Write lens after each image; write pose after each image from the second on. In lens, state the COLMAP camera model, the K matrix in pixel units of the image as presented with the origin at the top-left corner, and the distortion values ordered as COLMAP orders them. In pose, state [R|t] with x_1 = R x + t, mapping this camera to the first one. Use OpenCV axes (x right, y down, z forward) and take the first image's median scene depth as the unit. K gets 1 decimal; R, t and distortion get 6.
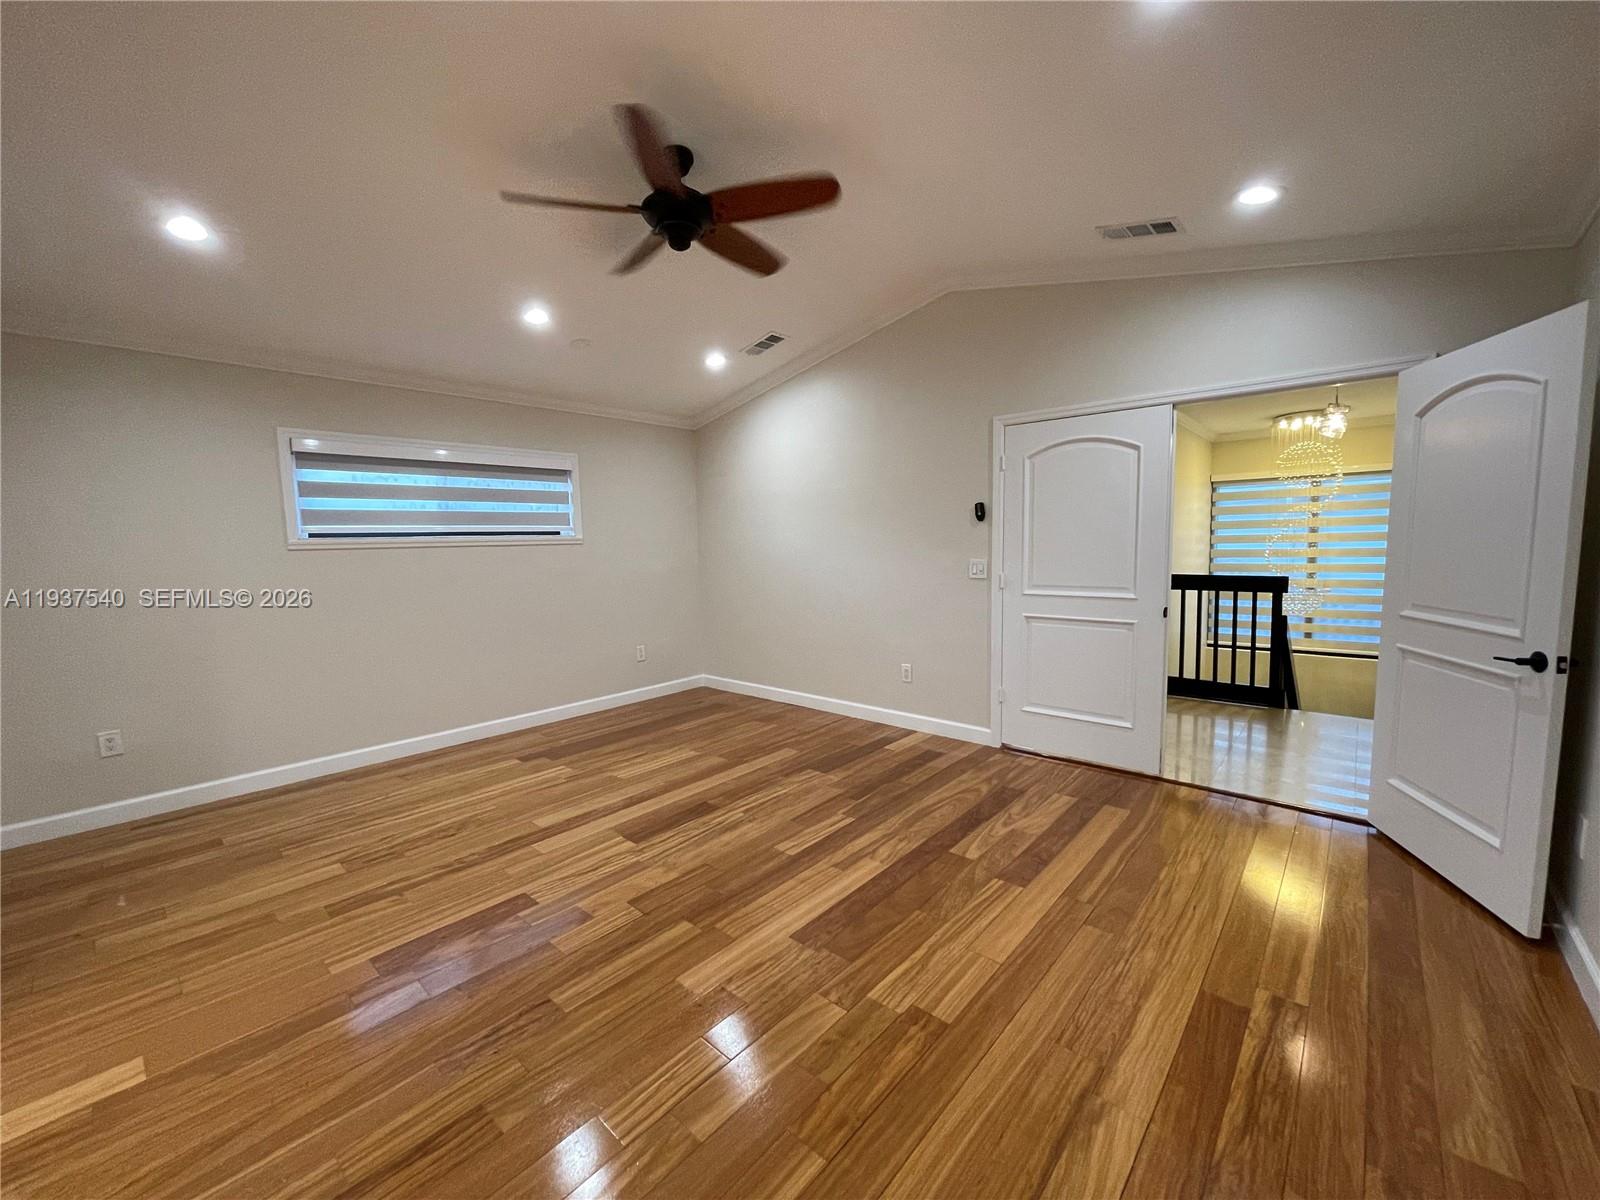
lens RADIAL K [[646.2, 0, 789.8], [0, 646.2, 600.7], [0, 0, 1]] dist [-0.012697, 0.007041]
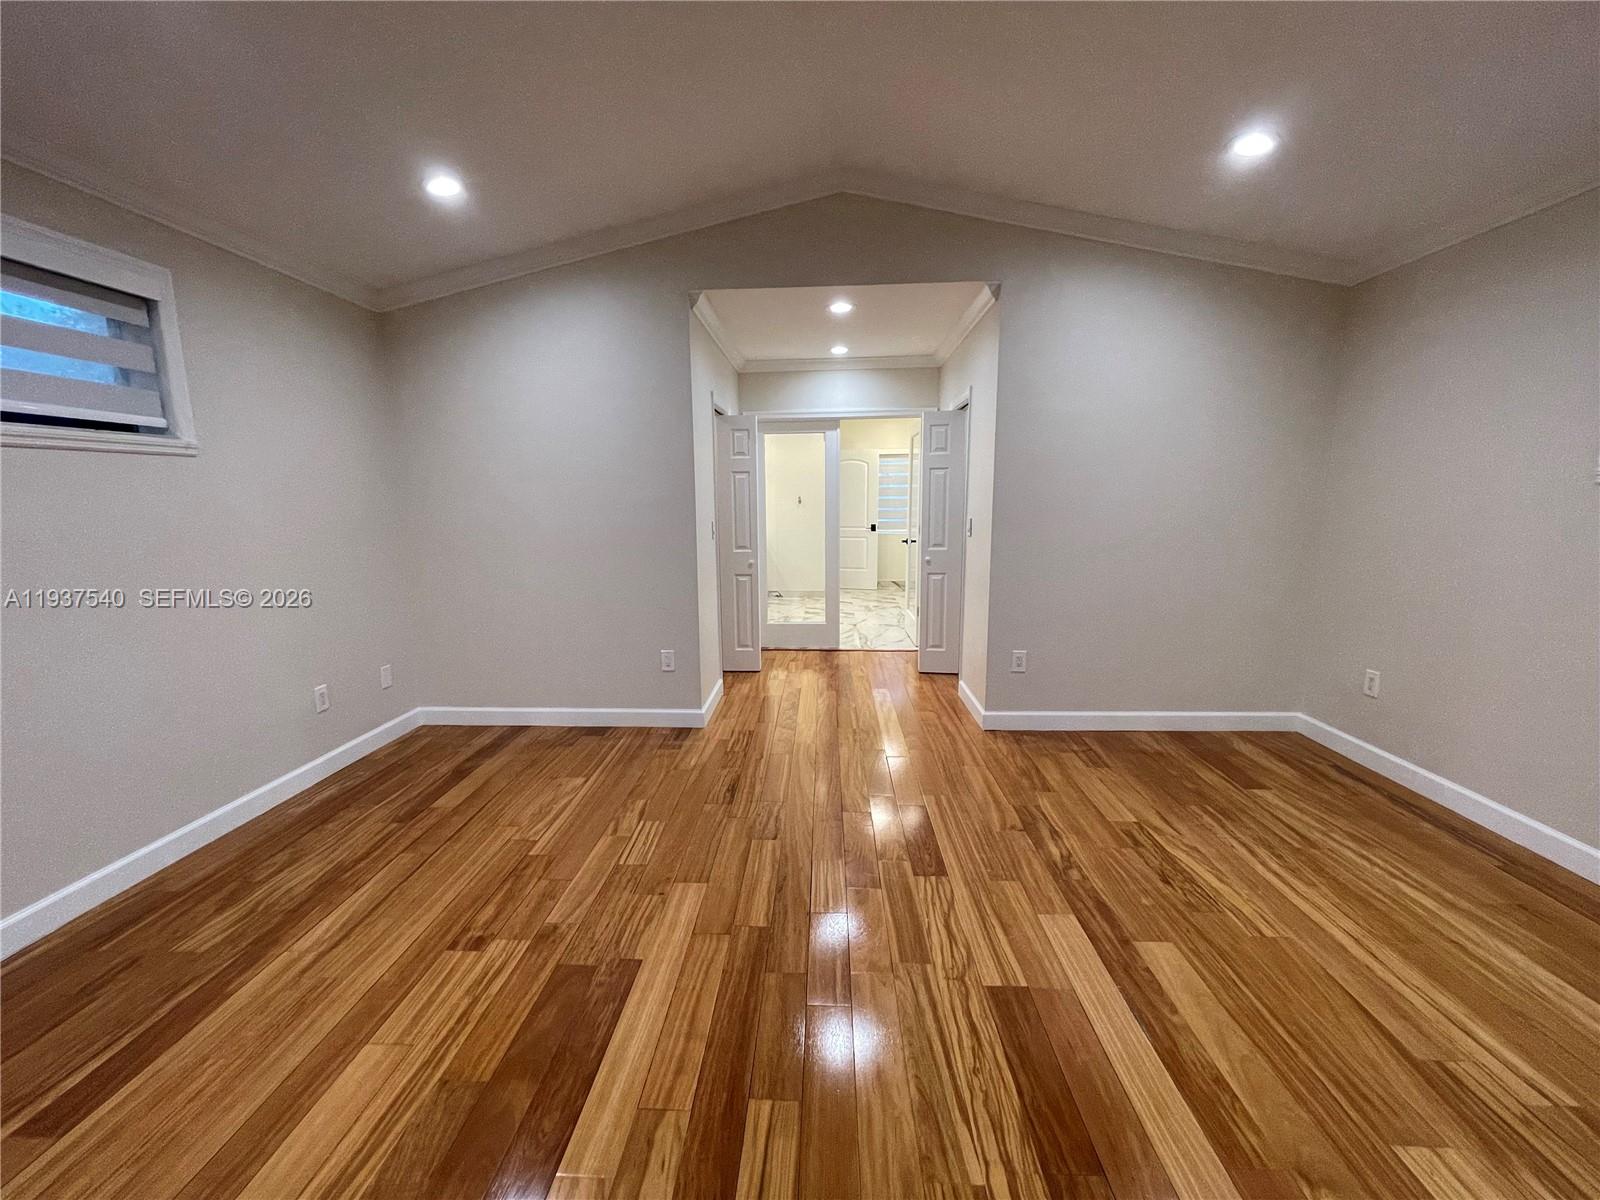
lens RADIAL K [[646.2, 0, 789.8], [0, 646.2, 600.7], [0, 0, 1]] dist [-0.012697, 0.007041]
pose [[-0.779263, 0.133543, -0.612303, 0.251979], [-0.027580, 0.968778, 0.246391, -0.135410], [0.626089, 0.208891, -0.751250, 1.359411]]
